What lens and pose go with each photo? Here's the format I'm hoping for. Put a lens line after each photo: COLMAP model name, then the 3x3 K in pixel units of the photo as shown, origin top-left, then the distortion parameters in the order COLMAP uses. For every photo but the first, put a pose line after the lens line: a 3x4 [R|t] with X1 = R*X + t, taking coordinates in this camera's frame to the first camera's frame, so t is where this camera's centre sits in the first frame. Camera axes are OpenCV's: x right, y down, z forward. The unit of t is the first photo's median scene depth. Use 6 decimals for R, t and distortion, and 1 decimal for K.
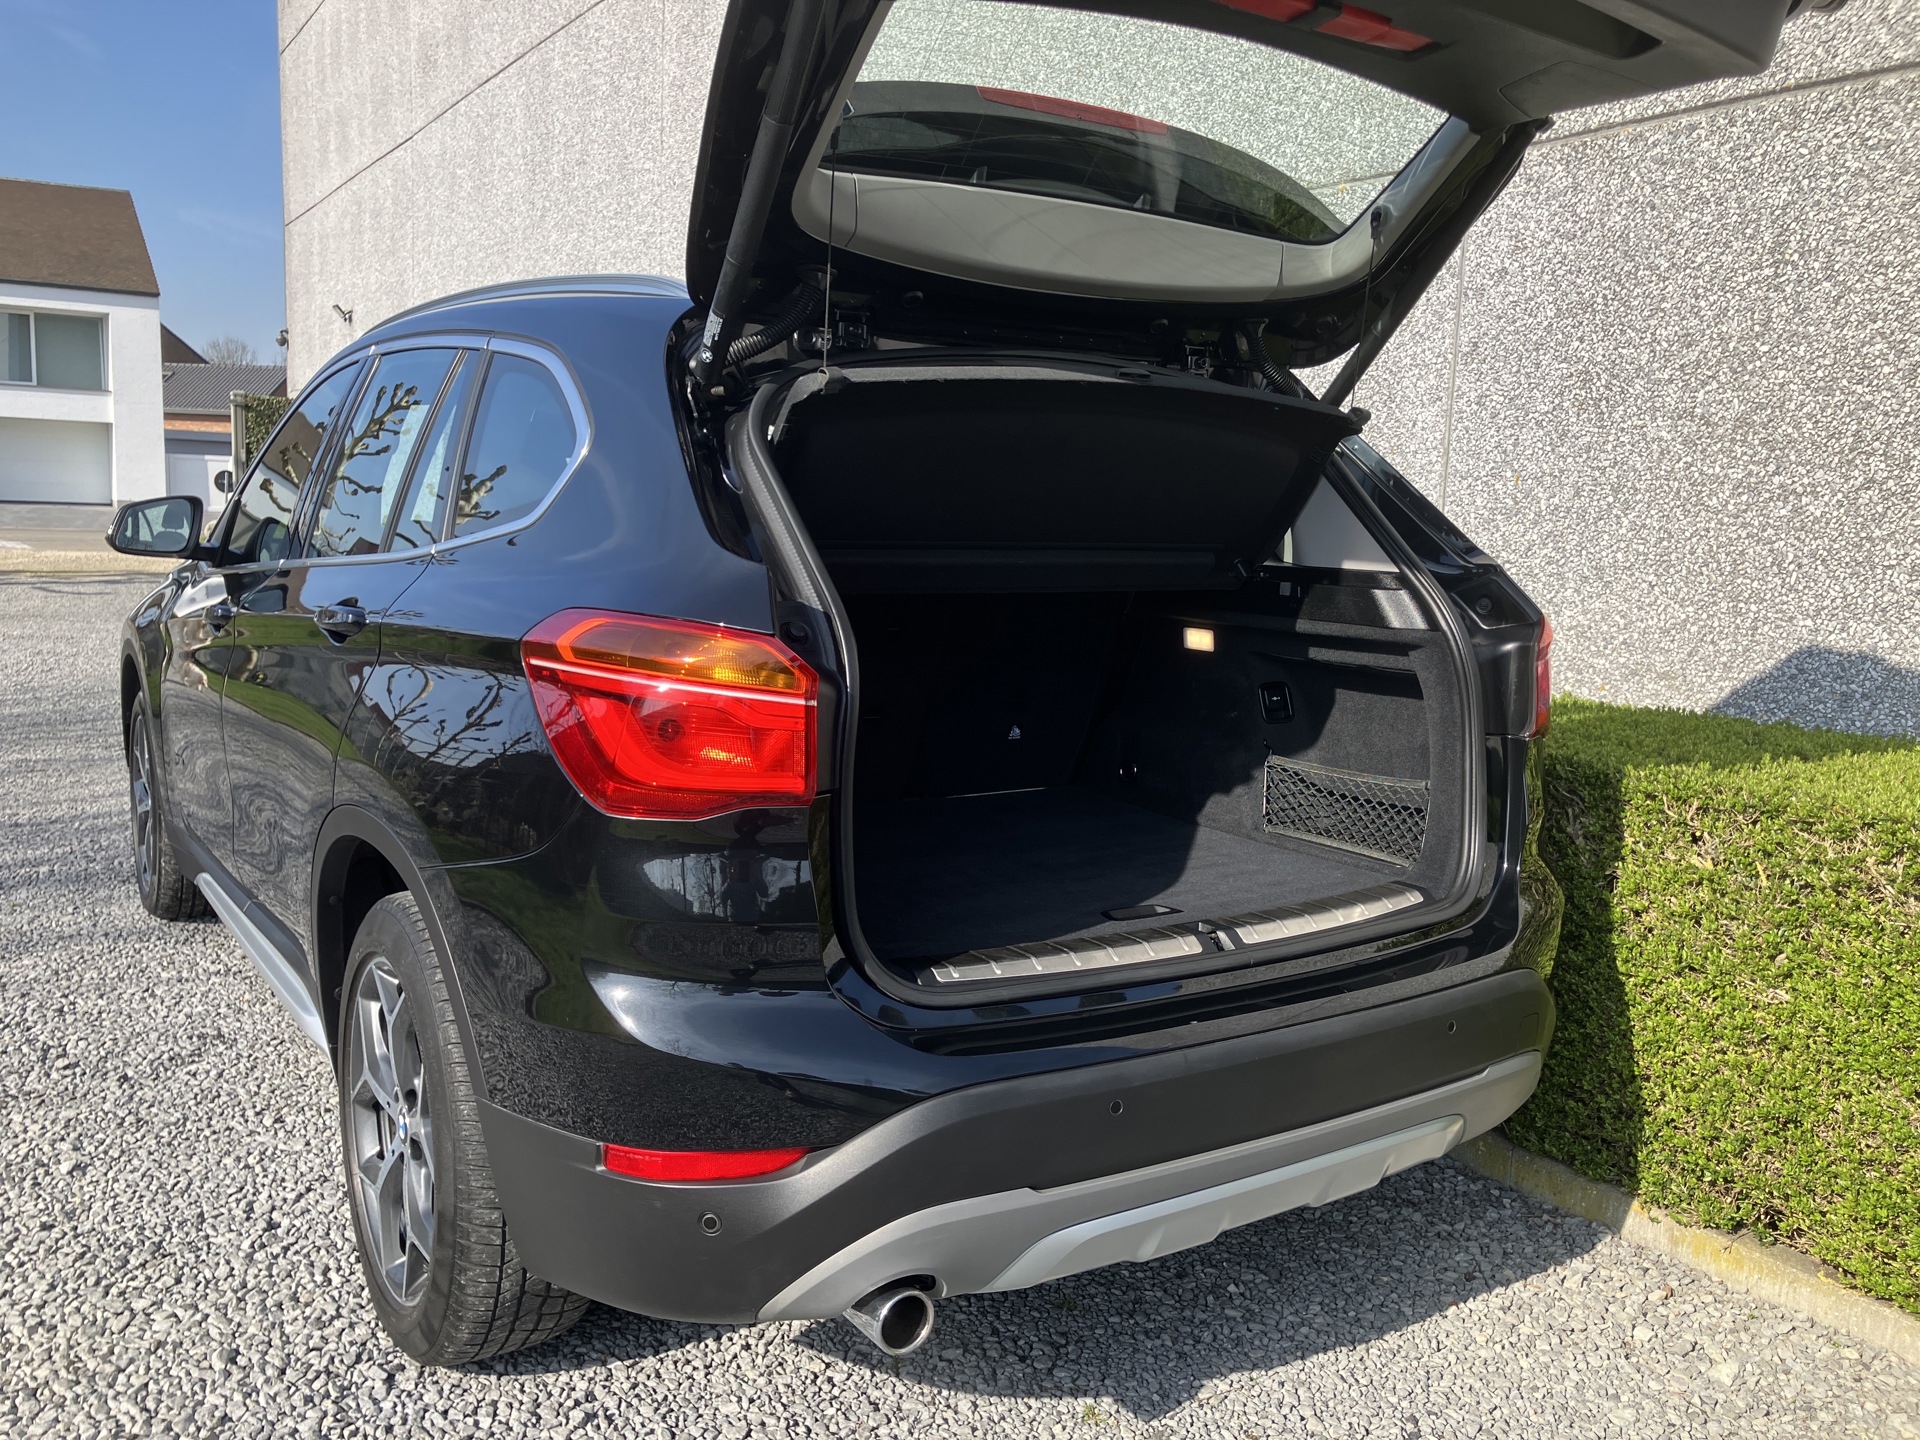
lens RADIAL K [[1614.4, 0, 954.3], [0, 1614.4, 725.5], [0, 0, 1]] dist [-0.002760, 0.037593]
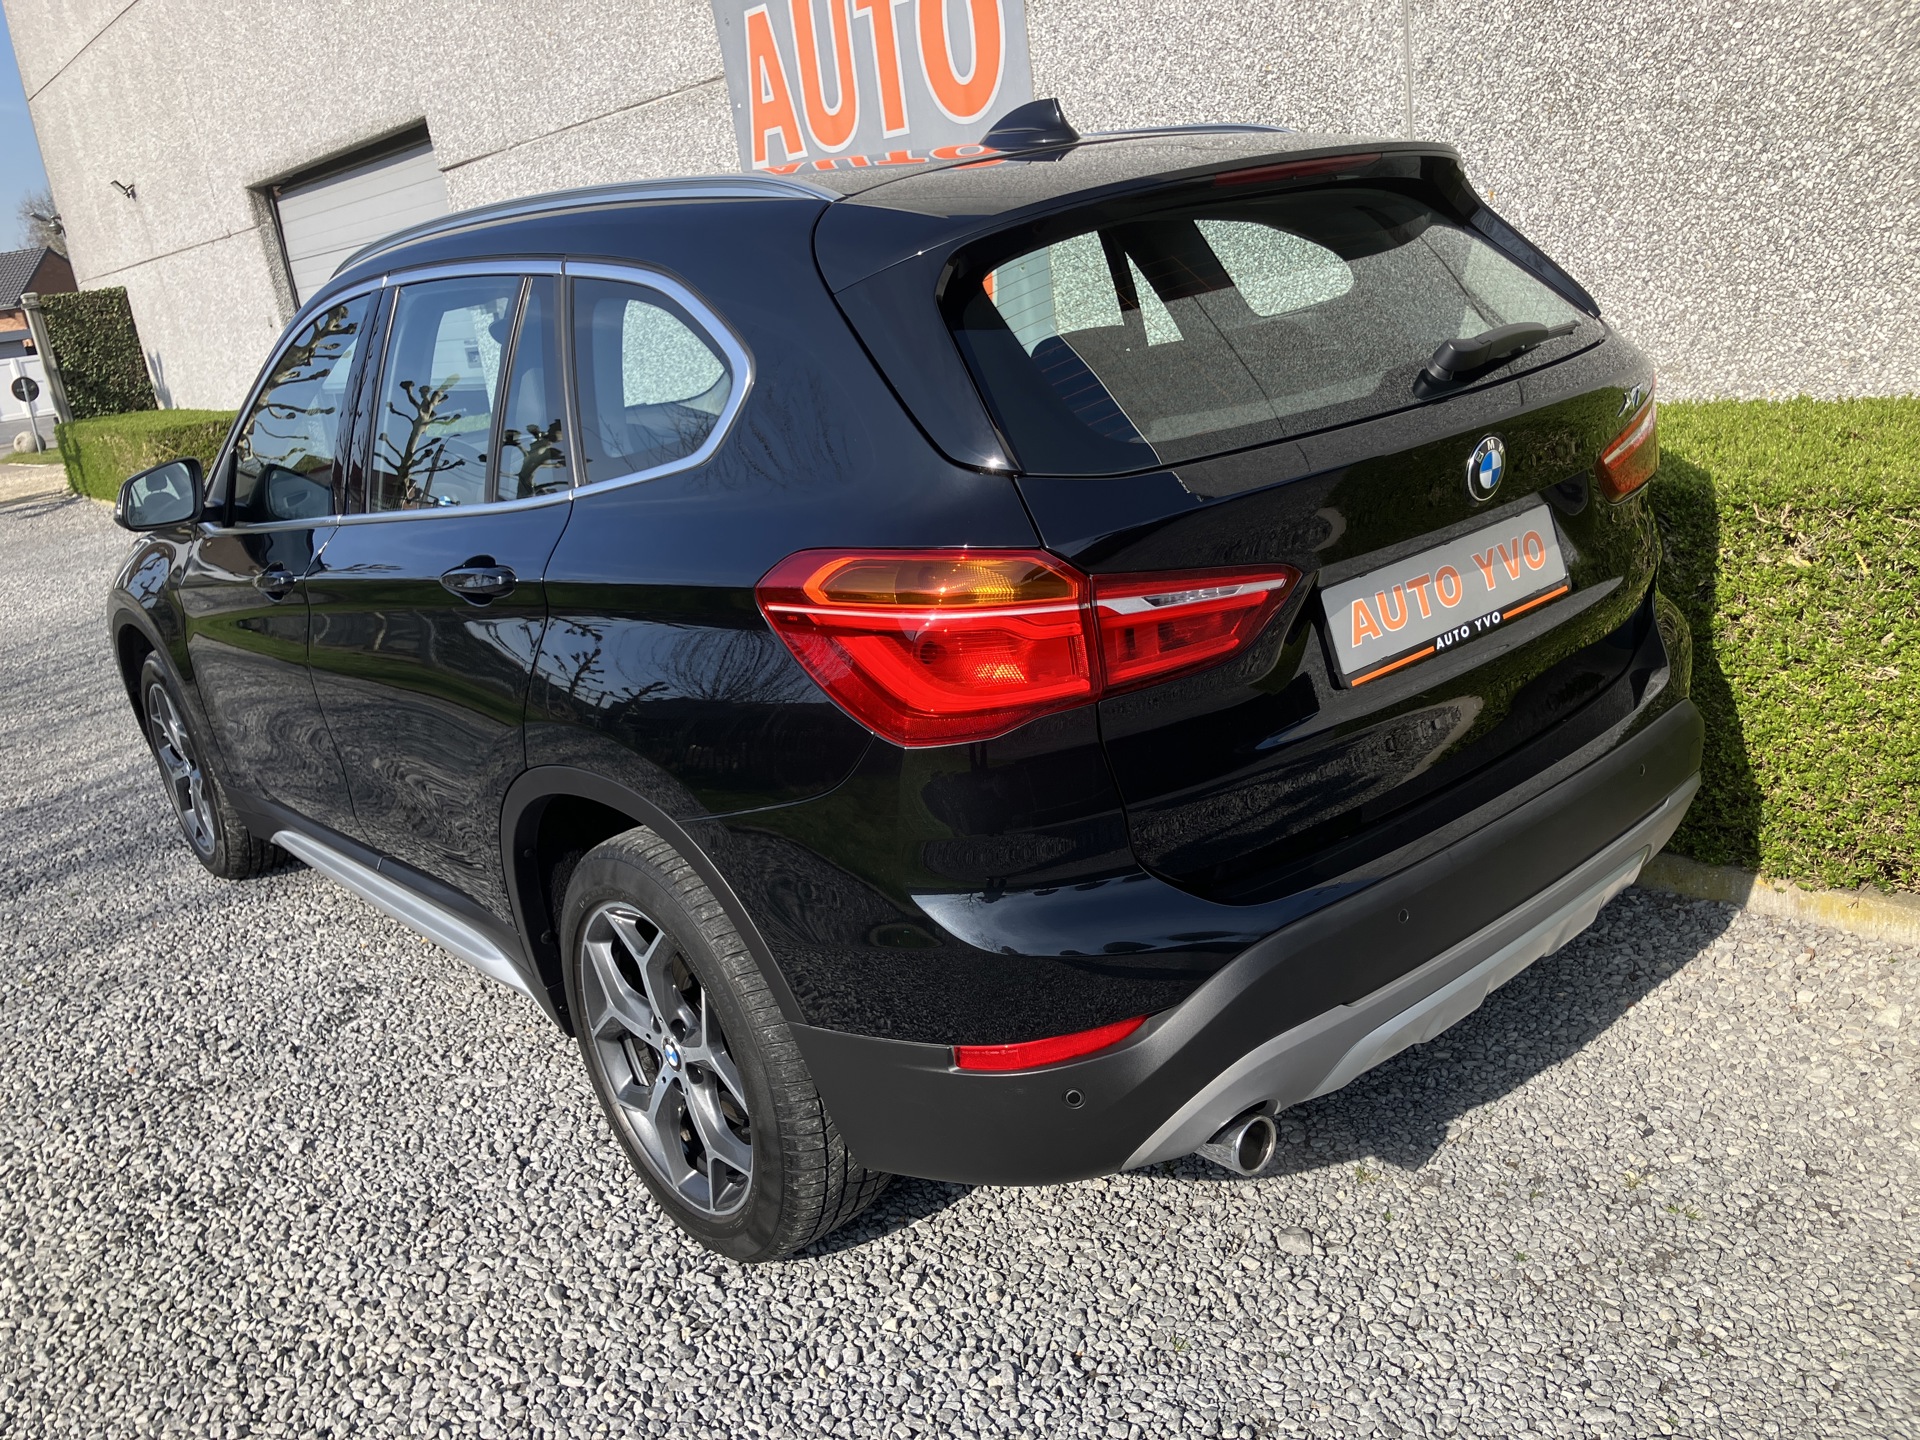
lens RADIAL K [[1609.7, 0, 963.4], [0, 1609.7, 731.2], [0, 0, 1]] dist [-0.002699, 0.037773]
pose [[0.979077, -0.193859, 0.061856, -0.159677], [0.182269, 0.970635, 0.156987, -0.072784], [-0.090473, -0.142428, 0.985662, -0.006942]]
